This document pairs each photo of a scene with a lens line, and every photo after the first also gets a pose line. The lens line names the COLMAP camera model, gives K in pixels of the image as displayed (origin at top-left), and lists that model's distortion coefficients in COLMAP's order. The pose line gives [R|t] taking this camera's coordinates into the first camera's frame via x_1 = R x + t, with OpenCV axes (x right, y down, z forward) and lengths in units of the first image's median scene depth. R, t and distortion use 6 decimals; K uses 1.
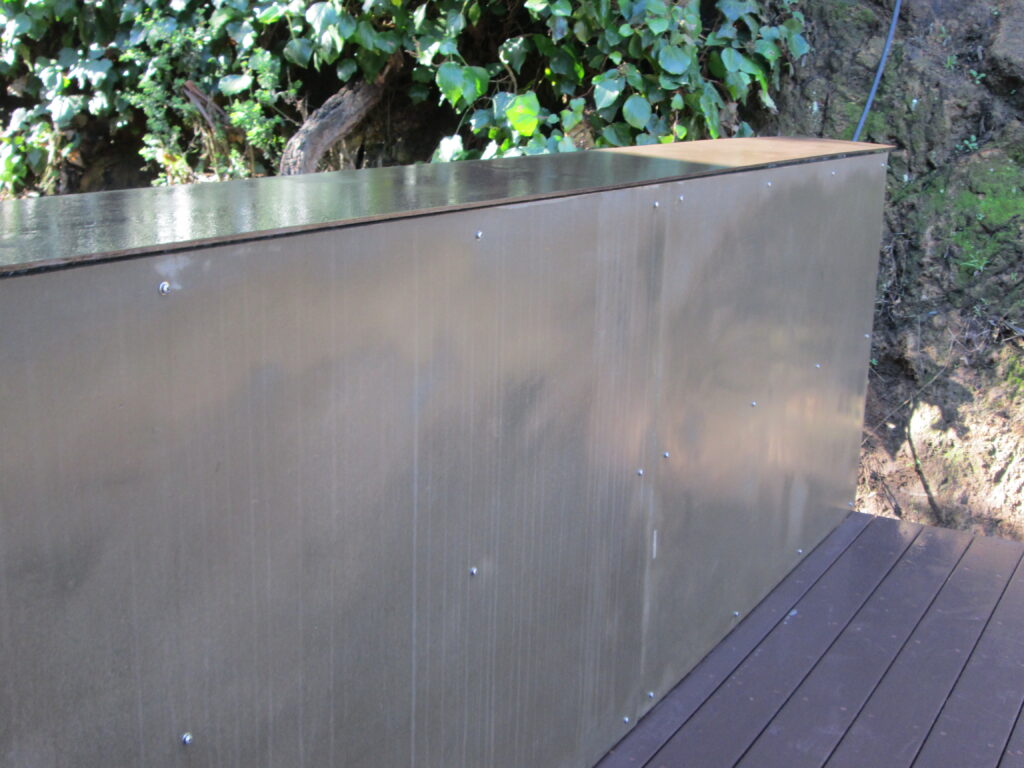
lens RADIAL K [[1304.8, 0, 512.5], [0, 1304.8, 383.9], [0, 0, 1]] dist [-0.039316, 0.000000]
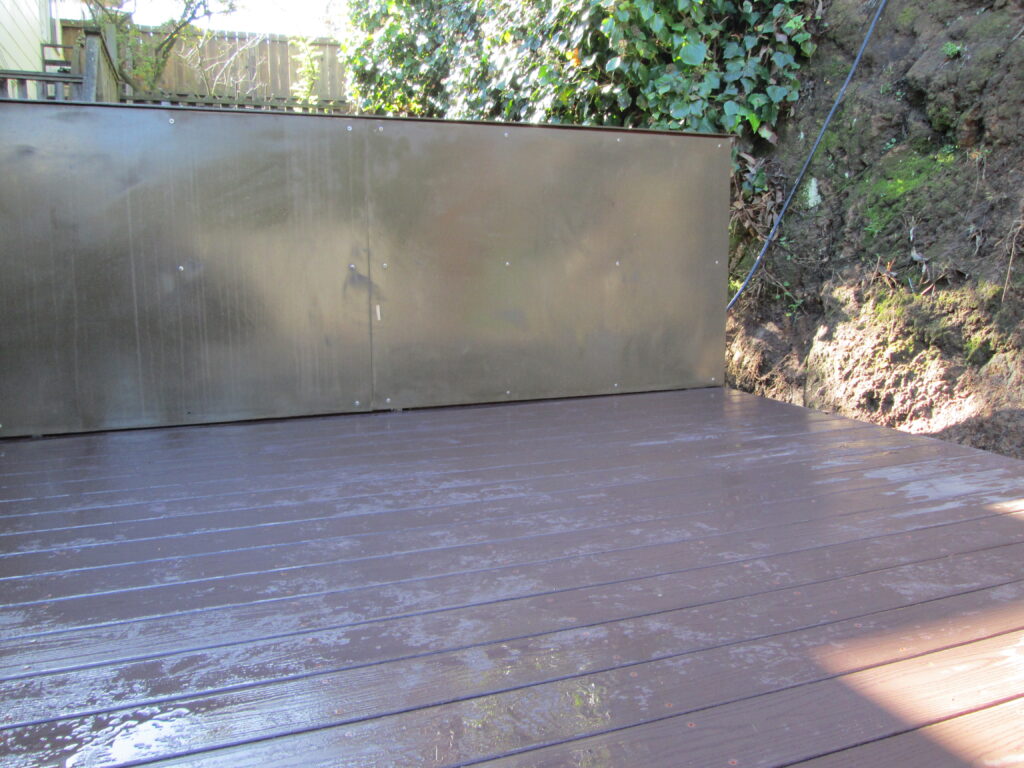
lens RADIAL K [[850.8, 0, 512.5], [0, 850.8, 384.0], [0, 0, 1]] dist [-0.011853, -0.003040]
pose [[0.781244, 0.066663, -0.620656, 0.612926], [-0.123216, 0.991187, -0.048636, 0.155759], [0.611944, 0.114471, 0.782573, 0.091040]]
